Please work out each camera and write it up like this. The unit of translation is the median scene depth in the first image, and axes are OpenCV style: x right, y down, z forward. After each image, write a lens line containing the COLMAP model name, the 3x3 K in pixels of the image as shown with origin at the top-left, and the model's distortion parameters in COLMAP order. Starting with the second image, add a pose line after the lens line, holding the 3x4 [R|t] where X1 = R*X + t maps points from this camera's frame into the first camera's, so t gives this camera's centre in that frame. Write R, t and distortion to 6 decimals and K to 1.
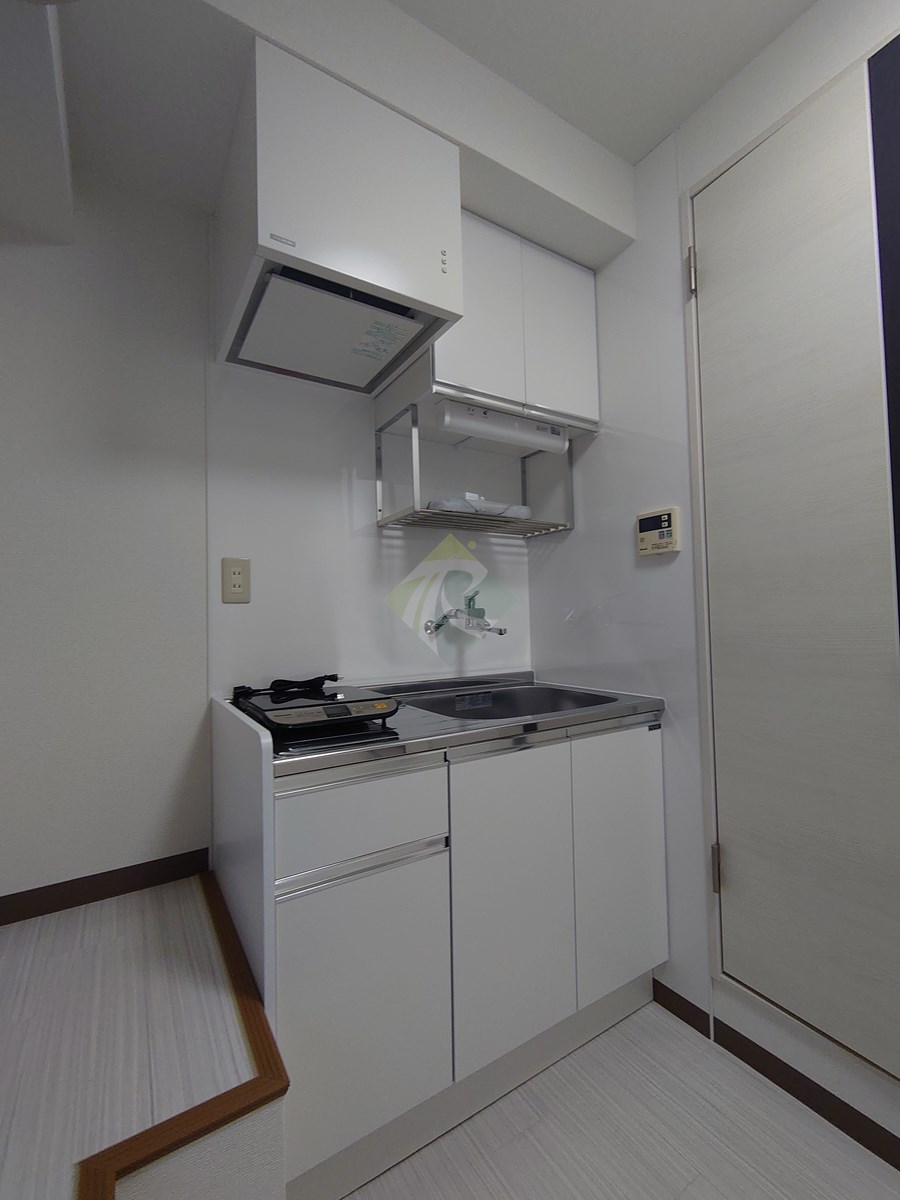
lens RADIAL K [[515.1, 0, 449.5], [0, 515.1, 601.8], [0, 0, 1]] dist [-0.003573, 0.000148]
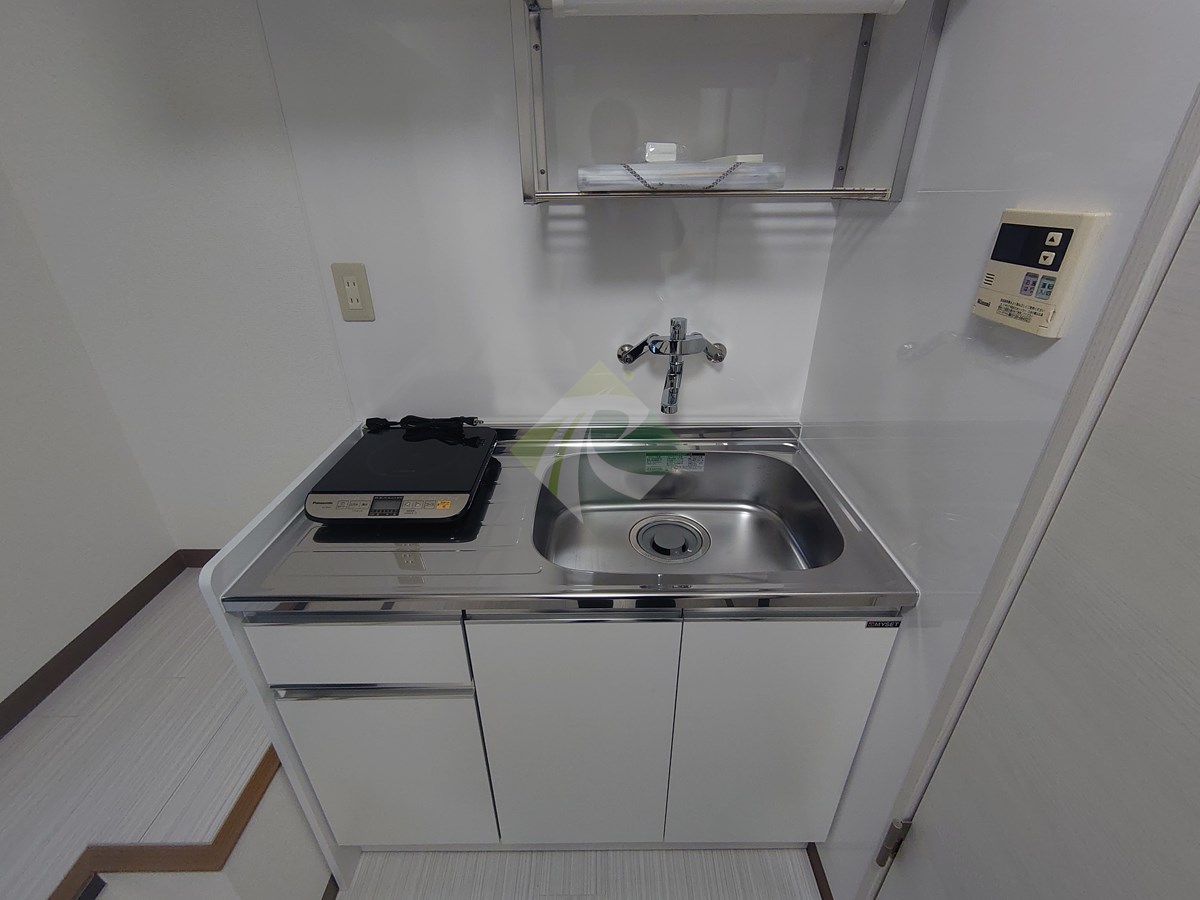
lens RADIAL K [[515.1, 0, 605.7], [0, 515.1, 453.0], [0, 0, 1]] dist [-0.003573, 0.000148]
pose [[0.853381, 0.252583, -0.456006, 0.344607], [0.001833, 0.873311, 0.487160, -0.206870], [0.521284, -0.416570, 0.744804, 0.480905]]
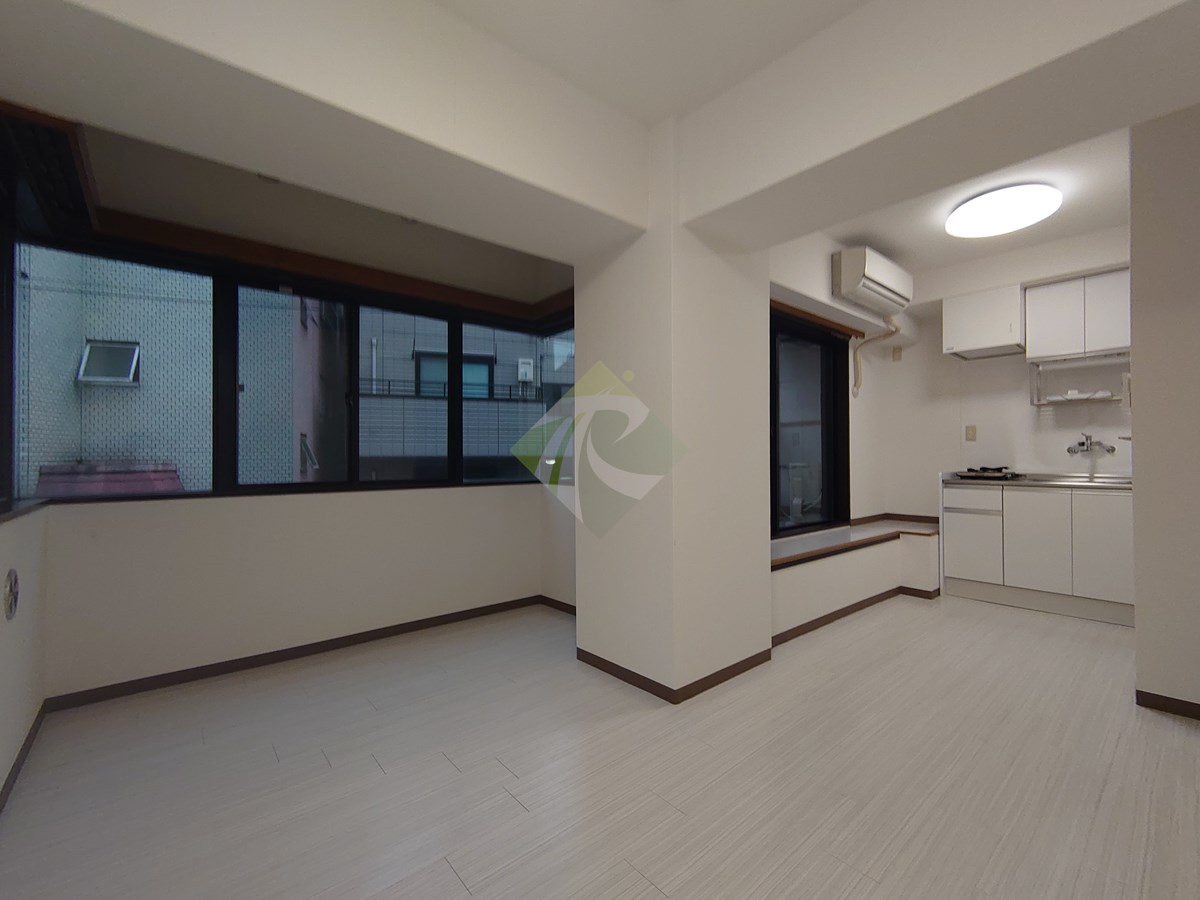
lens RADIAL K [[515.1, 0, 605.7], [0, 515.1, 453.0], [0, 0, 1]] dist [-0.003573, 0.000148]
pose [[0.154637, 0.018056, -0.987806, 2.112462], [0.030903, 0.999255, 0.023103, -0.057628], [0.987488, -0.034099, 0.153963, -1.485231]]
